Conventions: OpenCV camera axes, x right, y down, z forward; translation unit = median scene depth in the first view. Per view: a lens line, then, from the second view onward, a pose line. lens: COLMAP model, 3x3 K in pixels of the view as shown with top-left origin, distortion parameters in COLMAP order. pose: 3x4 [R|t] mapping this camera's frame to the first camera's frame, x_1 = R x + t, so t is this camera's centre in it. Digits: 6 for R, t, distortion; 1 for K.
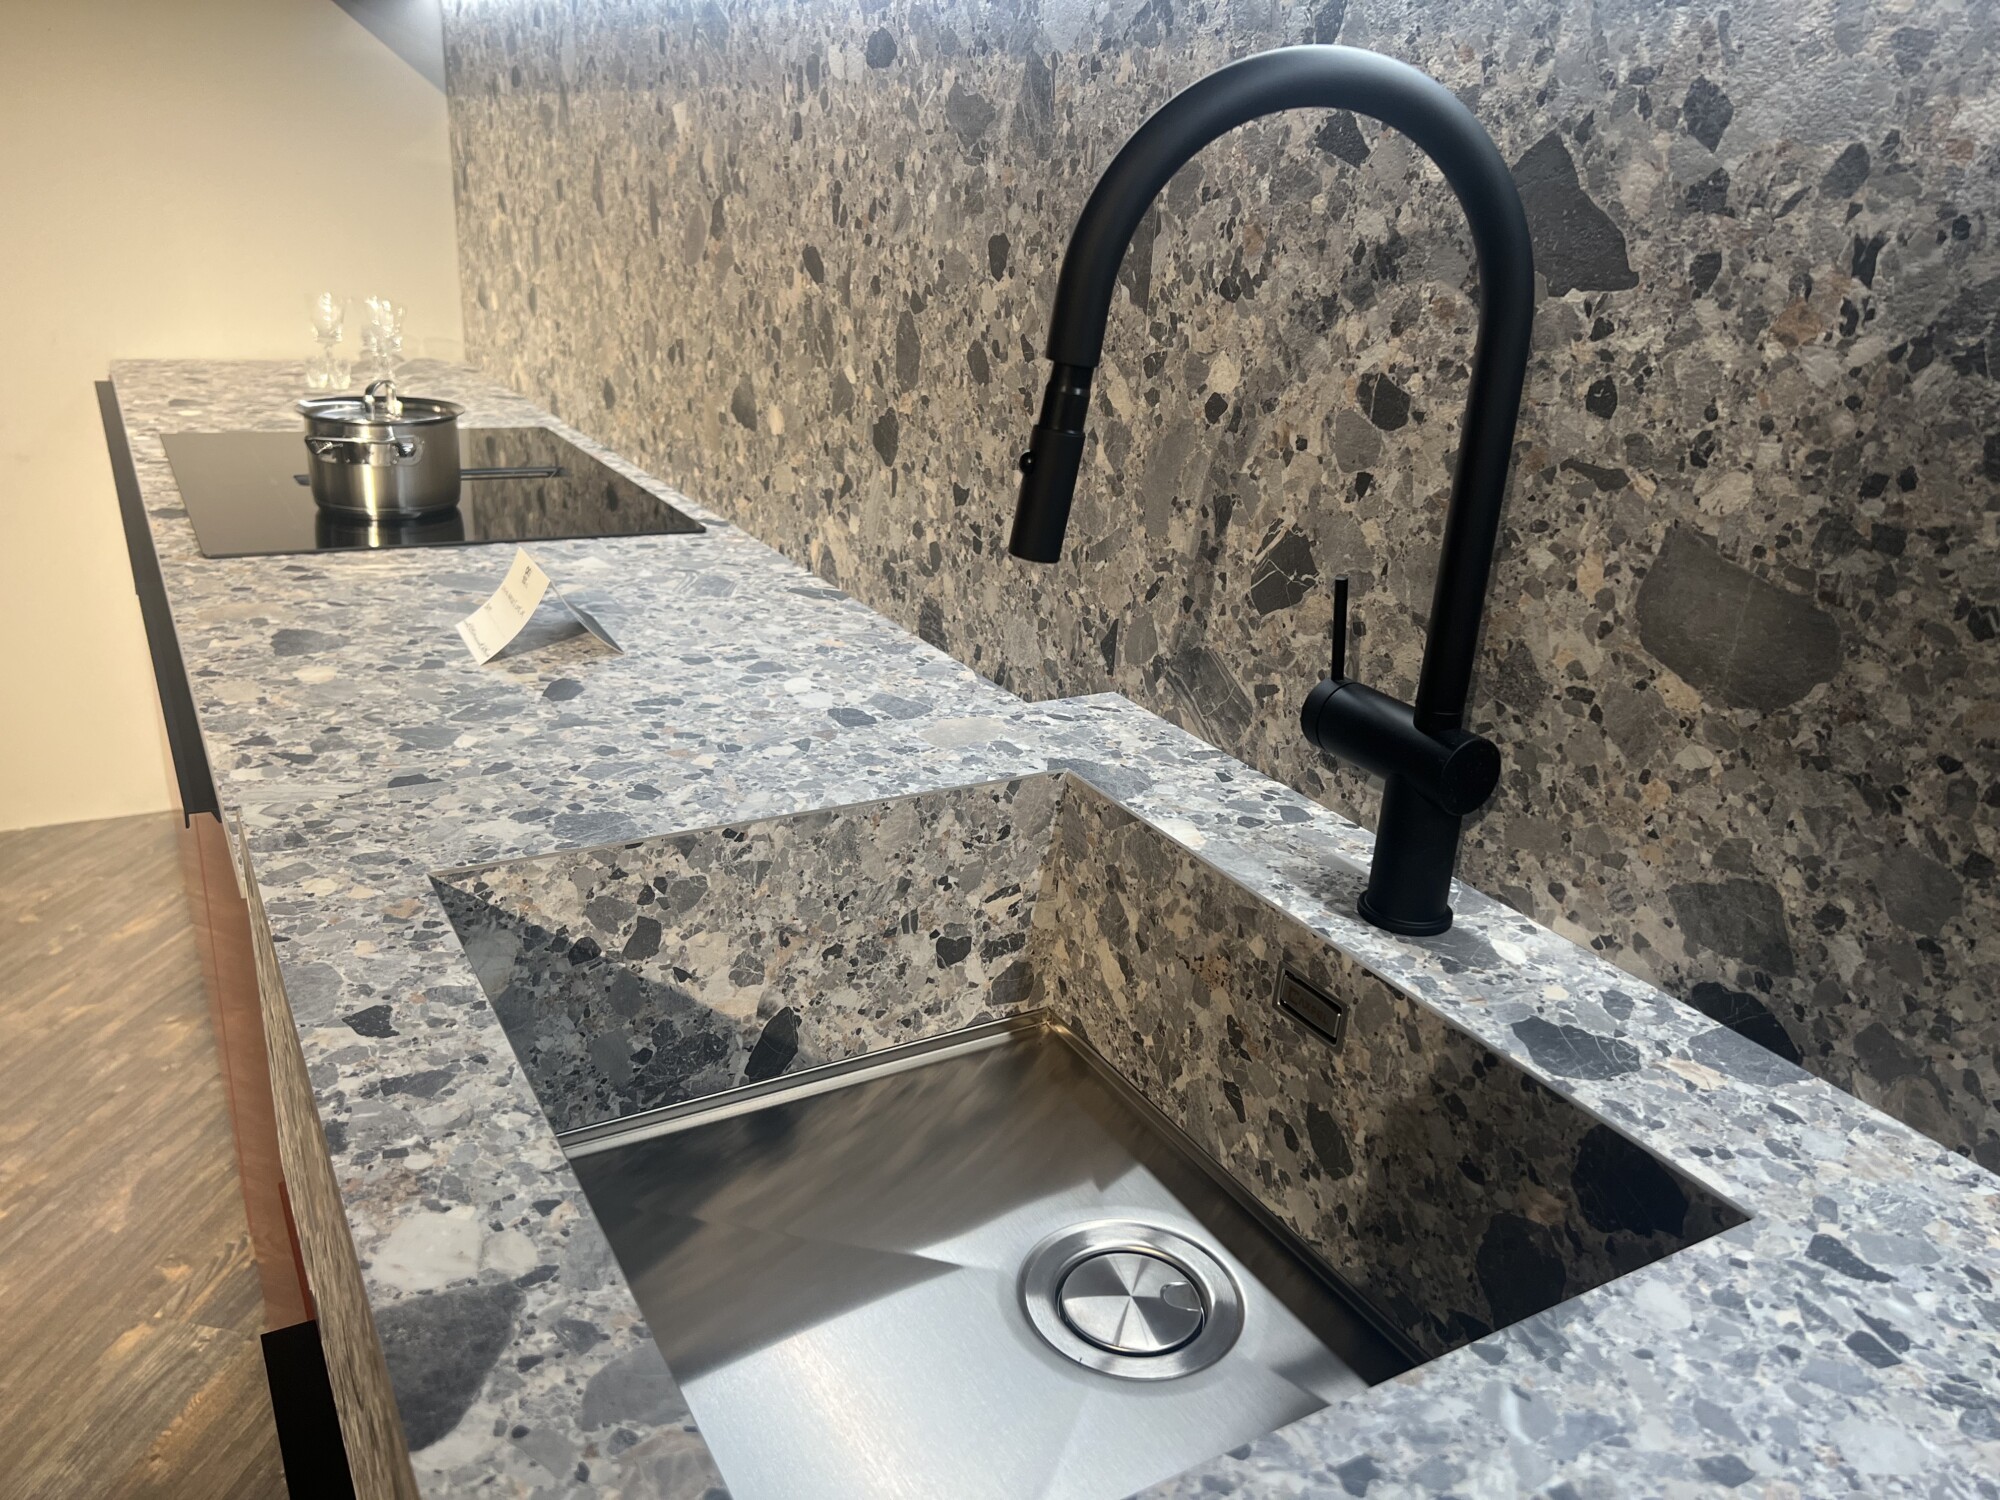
lens RADIAL K [[1511.4, 0, 991.8], [0, 1511.4, 756.9], [0, 0, 1]] dist [0.068325, -0.097446]
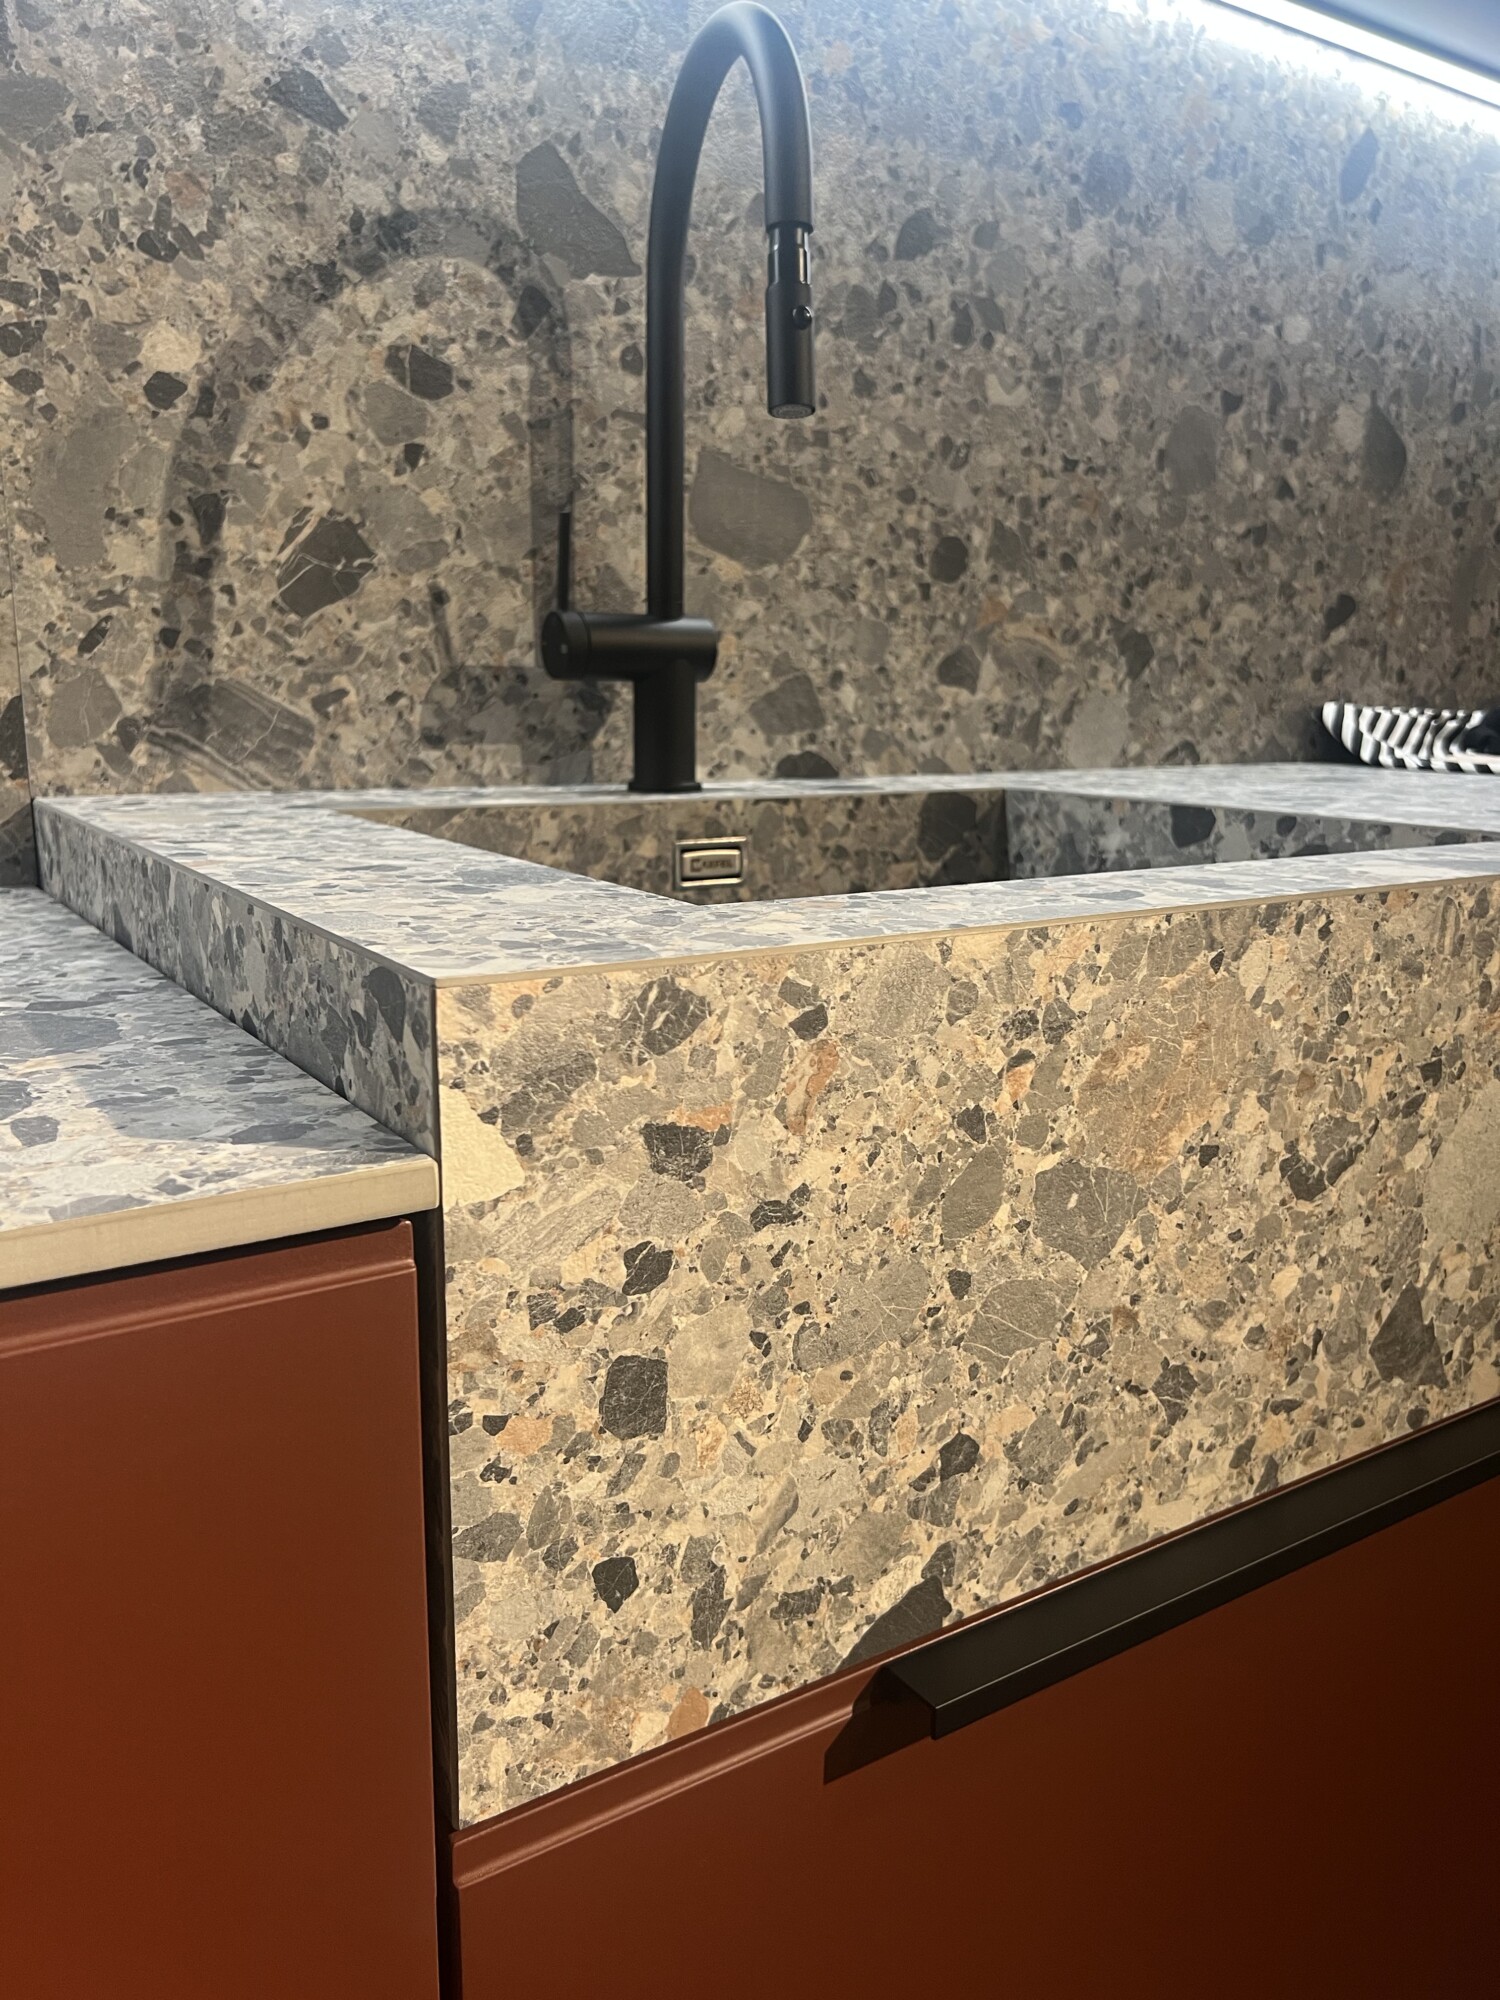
lens RADIAL K [[1526.4, 0, 740.8], [0, 1526.4, 1009.7], [0, 0, 1]] dist [0.029652, -0.041113]
pose [[-0.054281, -0.271308, 0.960961, -0.646730], [0.343330, 0.898632, 0.273104, -0.034304], [-0.937645, 0.344751, 0.044370, 0.638241]]
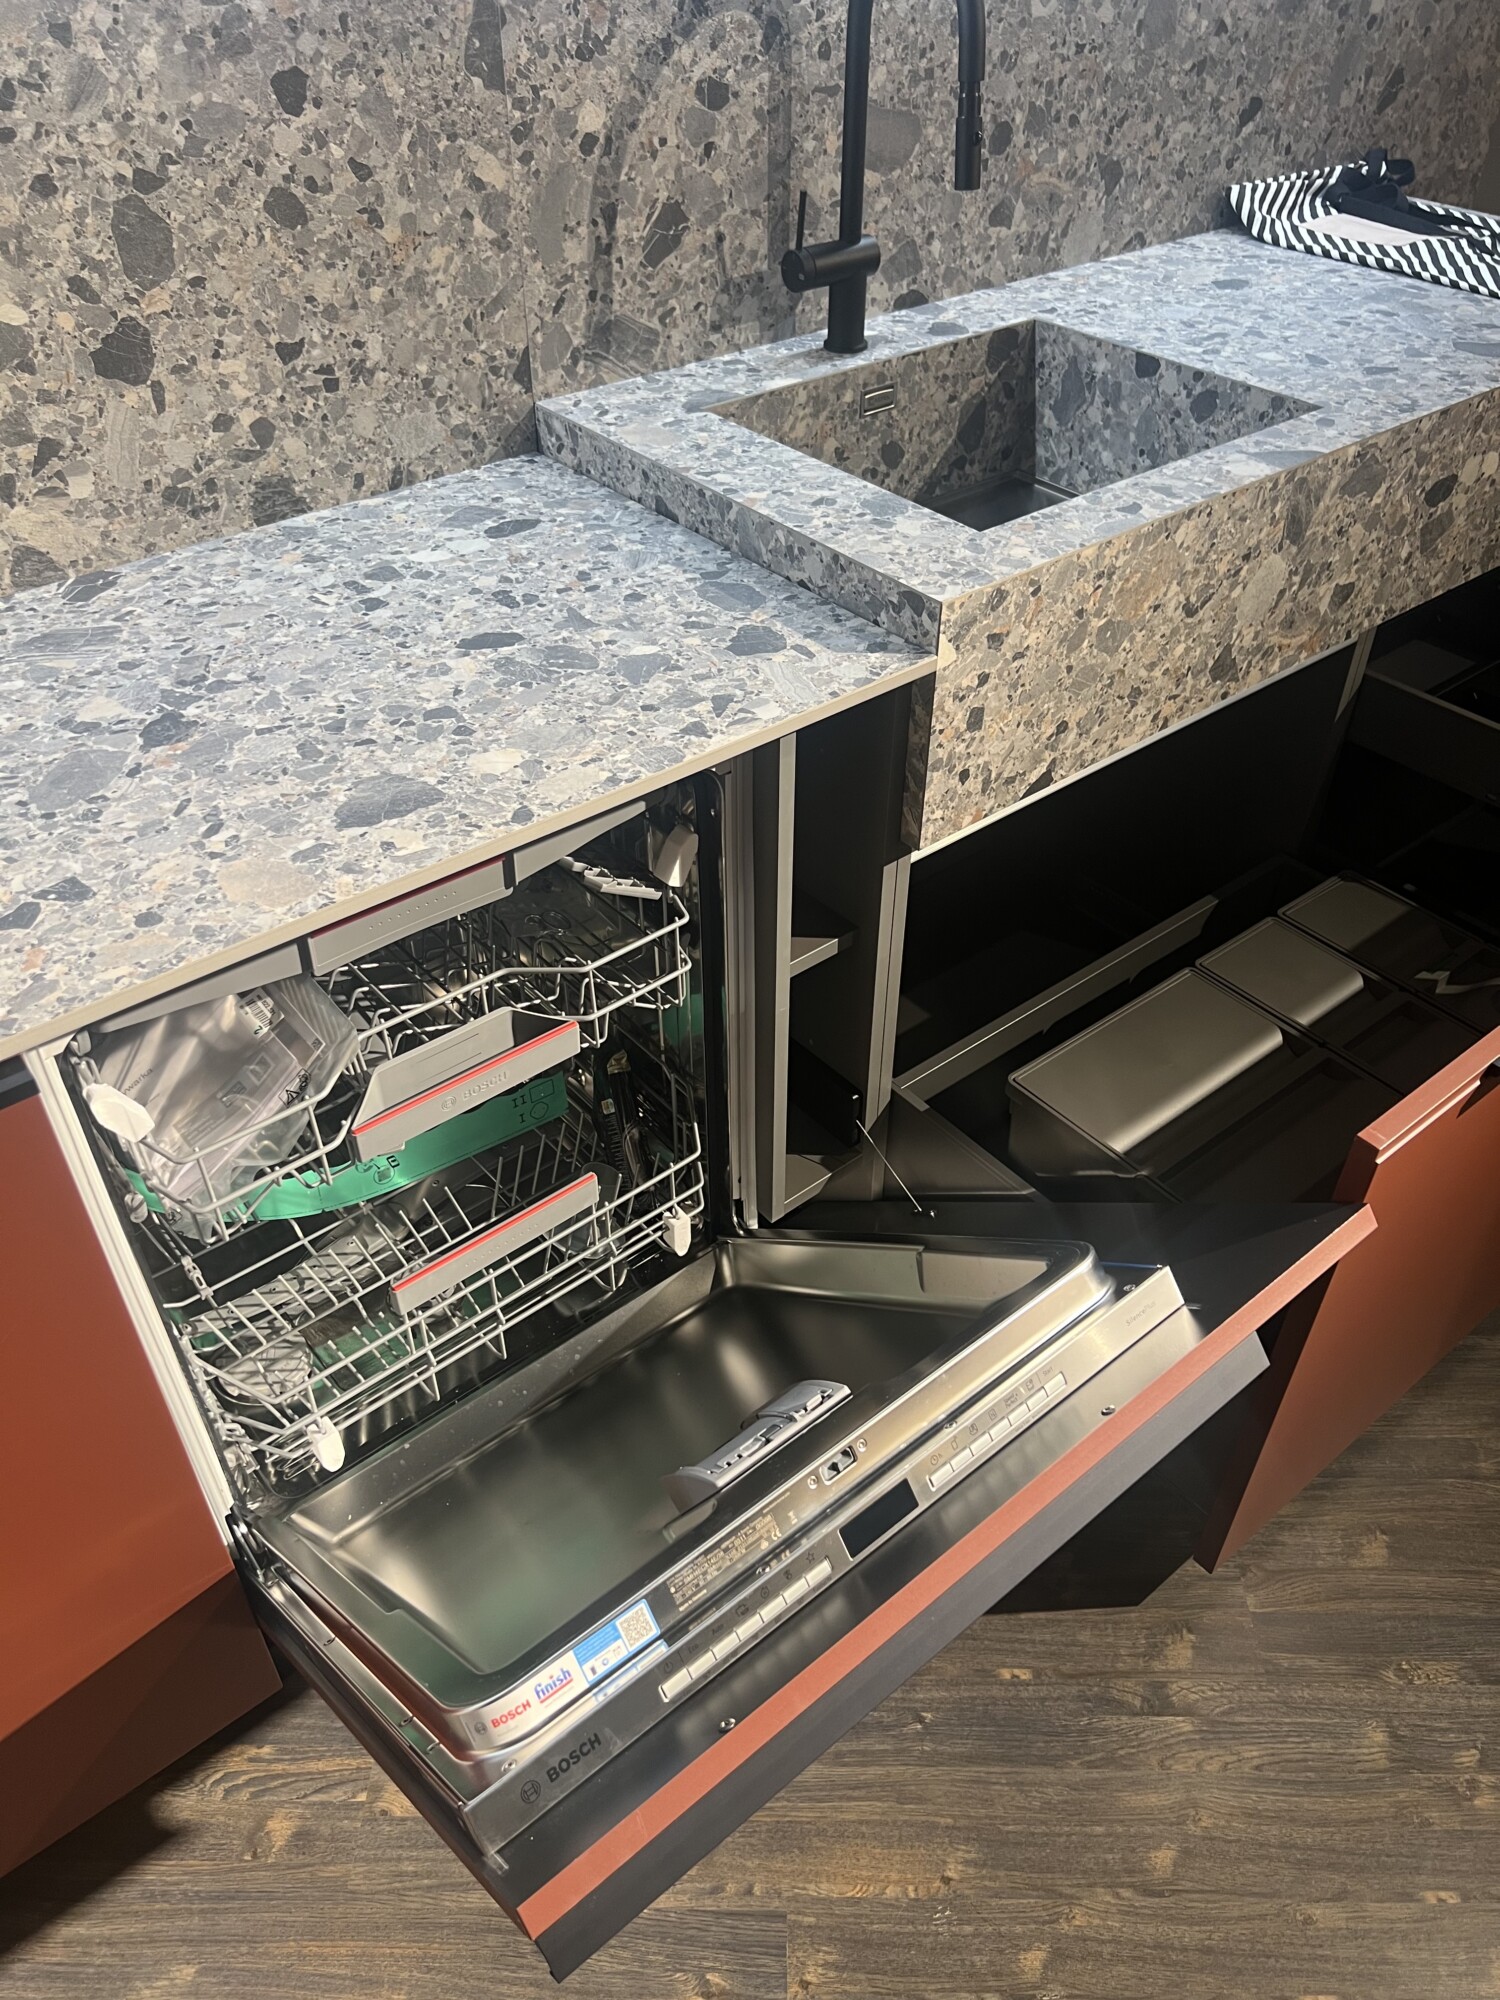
lens RADIAL K [[1502.5, 0, 745.8], [0, 1502.5, 1011.1], [0, 0, 1]] dist [0.032987, -0.037692]
pose [[-0.159033, -0.683244, 0.712661, -1.213886], [0.347197, 0.637034, 0.688216, -0.529977], [-0.924209, 0.356883, 0.135911, 0.786786]]
